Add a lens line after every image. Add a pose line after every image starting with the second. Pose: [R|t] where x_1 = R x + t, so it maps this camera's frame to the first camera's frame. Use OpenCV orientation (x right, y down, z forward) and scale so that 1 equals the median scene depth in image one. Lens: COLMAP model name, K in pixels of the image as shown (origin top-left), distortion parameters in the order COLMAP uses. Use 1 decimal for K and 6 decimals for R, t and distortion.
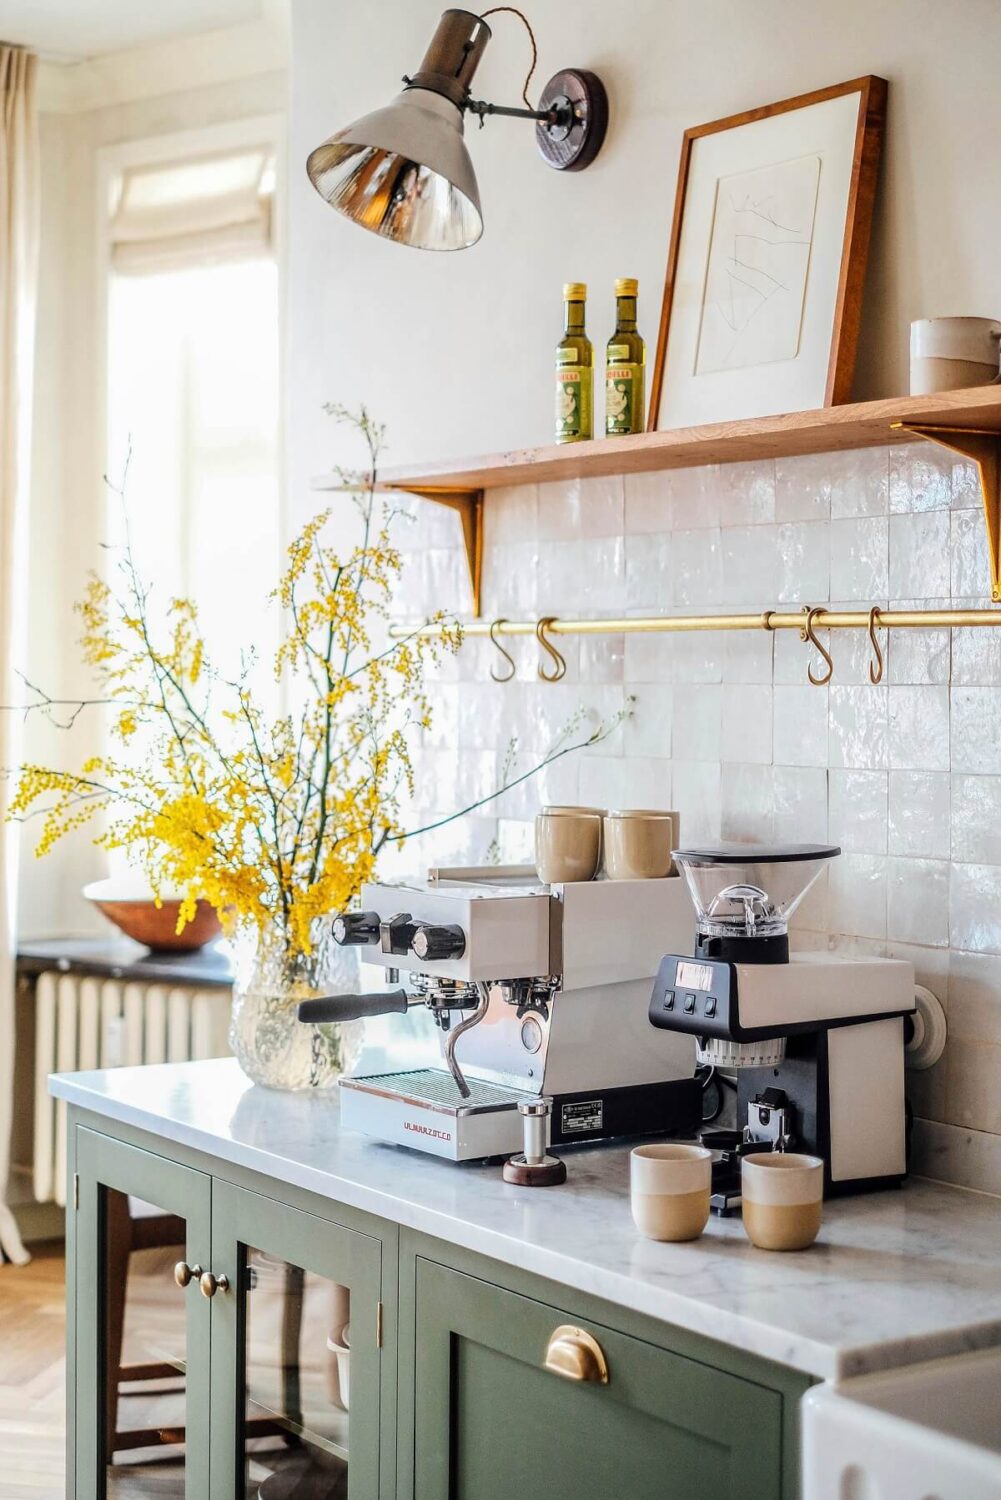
lens RADIAL K [[2396.4, 0, 435.2], [0, 2396.4, 702.3], [0, 0, 1]] dist [-0.021101, 0.000000]
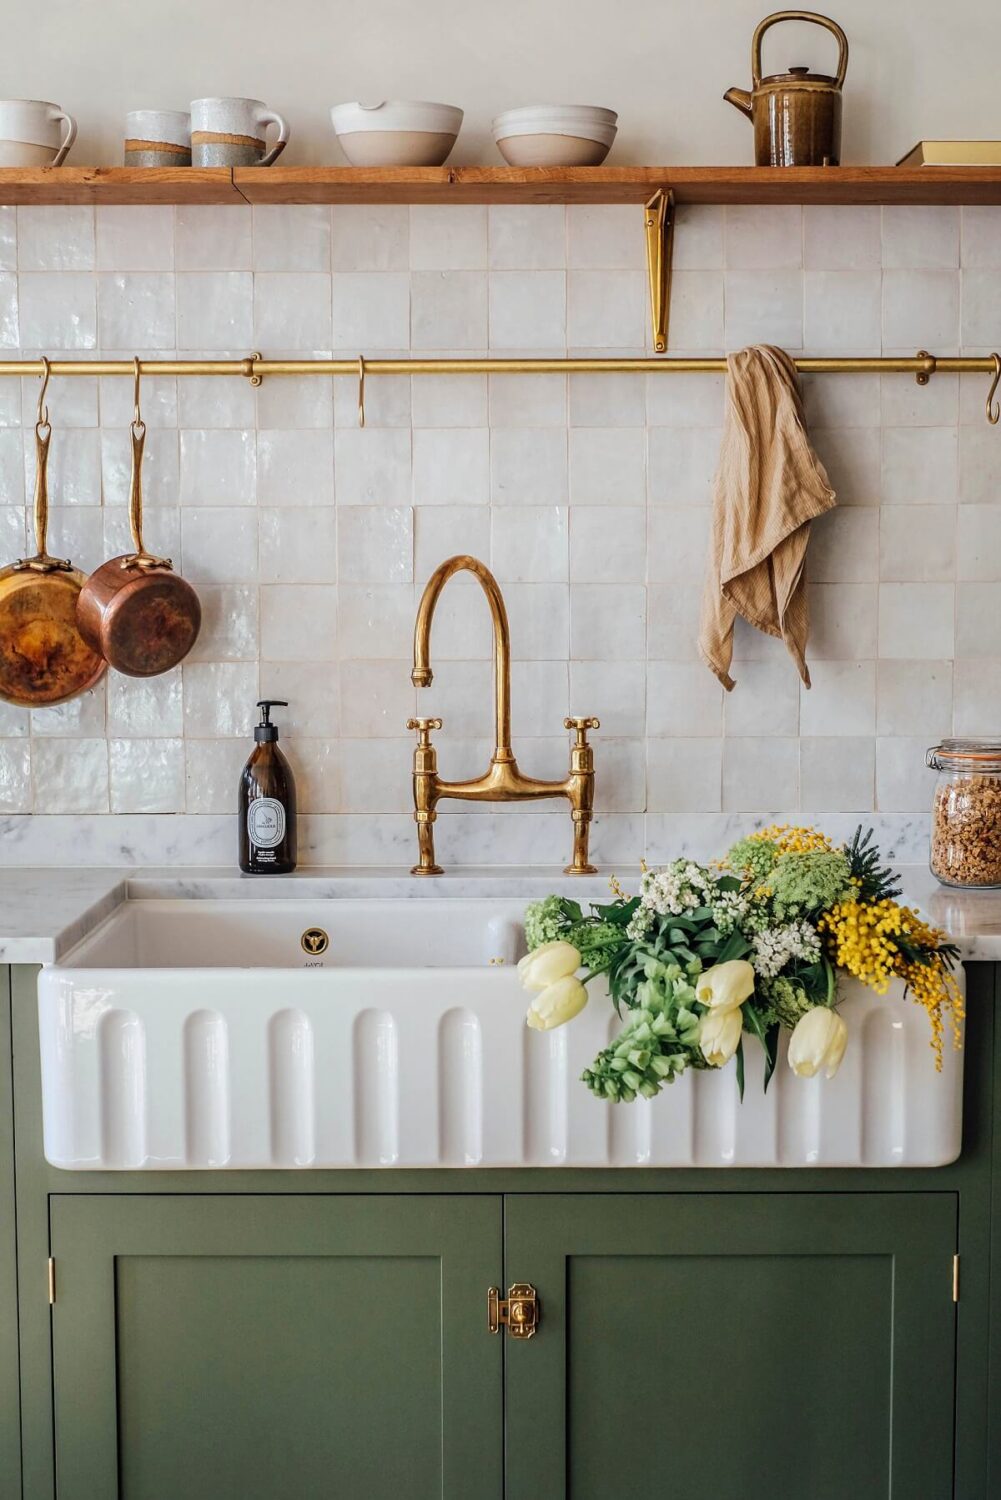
lens RADIAL K [[2378.6, 0, 484.9], [0, 2378.6, 751.3], [0, 0, 1]] dist [-0.038227, 0.000000]
pose [[0.550982, -0.079021, 0.830767, -0.476582], [0.016727, 0.996352, 0.083678, 0.048767], [-0.834349, -0.032209, 0.550294, 0.090161]]
